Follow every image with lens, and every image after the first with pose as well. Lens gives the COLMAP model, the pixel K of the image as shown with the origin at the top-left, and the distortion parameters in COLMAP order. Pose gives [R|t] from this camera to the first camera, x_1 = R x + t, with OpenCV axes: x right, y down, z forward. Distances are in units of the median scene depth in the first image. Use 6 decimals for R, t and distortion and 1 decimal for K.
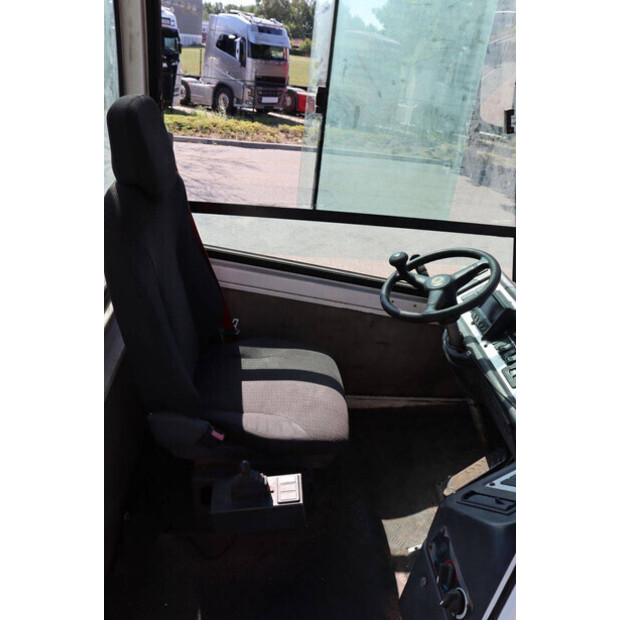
lens RADIAL K [[507.8, 0, 309.8], [0, 507.8, 295.9], [0, 0, 1]] dist [-0.170563, 0.148010]
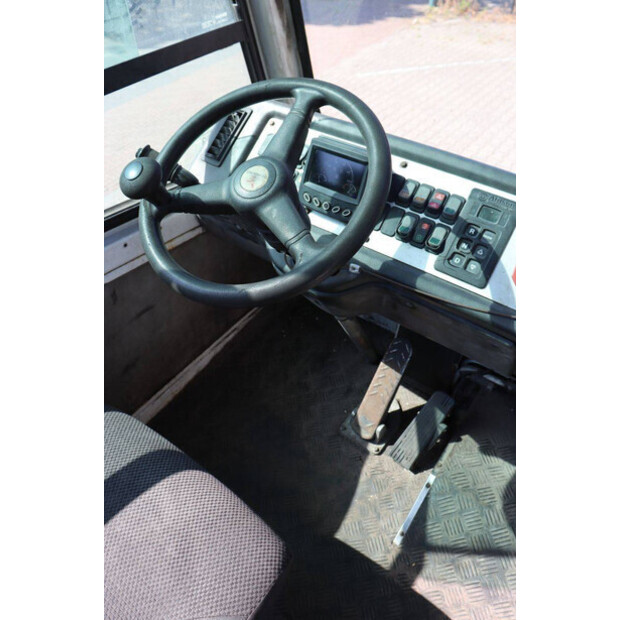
lens RADIAL K [[507.8, 0, 309.8], [0, 507.8, 295.9], [0, 0, 1]] dist [-0.170563, 0.148010]
pose [[0.644367, -0.603449, 0.469724, 0.008472], [0.430800, 0.793953, 0.429011, -0.106410], [-0.631825, -0.074084, 0.771563, 0.534261]]
